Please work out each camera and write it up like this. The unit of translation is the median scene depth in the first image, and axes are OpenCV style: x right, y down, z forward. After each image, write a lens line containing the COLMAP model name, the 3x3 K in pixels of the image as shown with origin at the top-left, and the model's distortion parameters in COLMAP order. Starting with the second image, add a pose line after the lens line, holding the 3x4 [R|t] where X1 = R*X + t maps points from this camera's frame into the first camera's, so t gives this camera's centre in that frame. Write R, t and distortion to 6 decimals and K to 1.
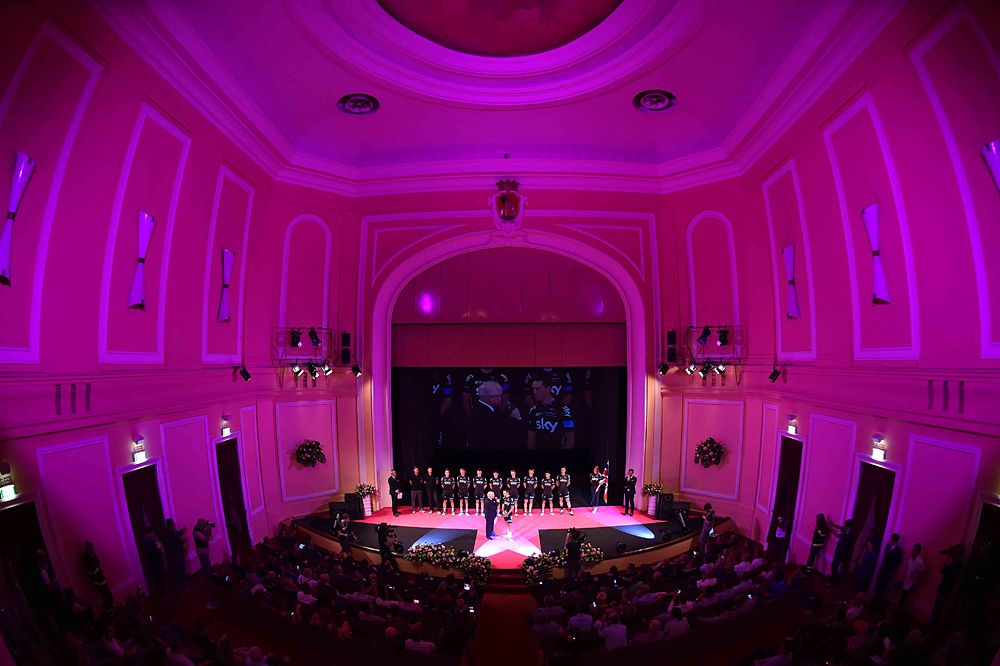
lens RADIAL K [[639.3, 0, 500.0], [0, 639.3, 333.0], [0, 0, 1]] dist [0.004701, -0.000052]
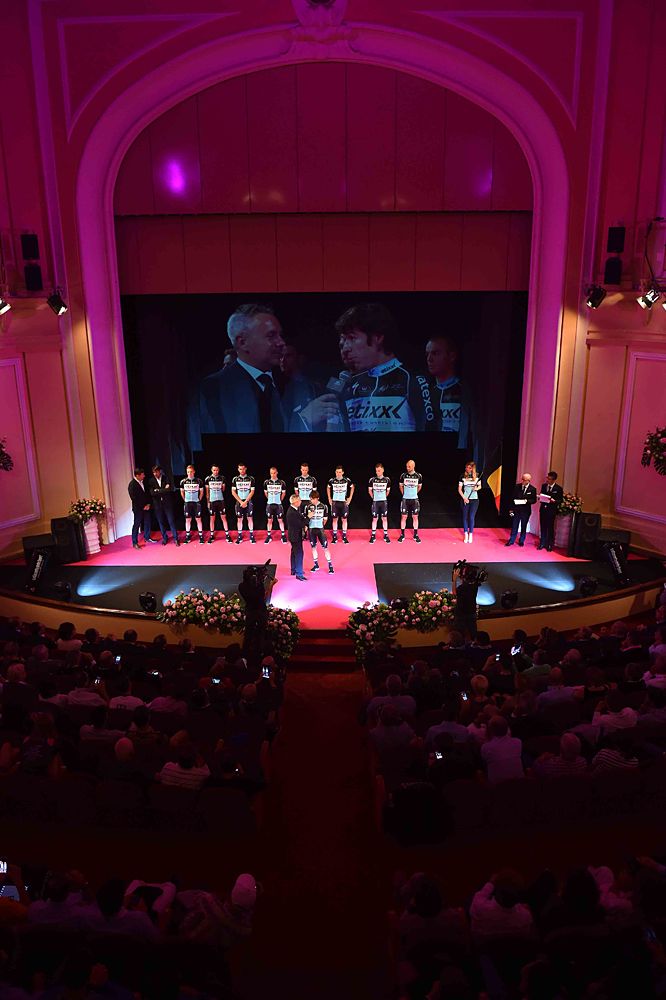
lens RADIAL K [[705.7, 0, 333.0], [0, 705.7, 500.0], [0, 0, 1]] dist [-0.048087, -0.006065]
pose [[0.999646, -0.014049, 0.022590, 0.005533], [0.005265, 0.936865, 0.349652, 0.007543], [-0.026076, -0.349409, 0.936607, 0.387384]]
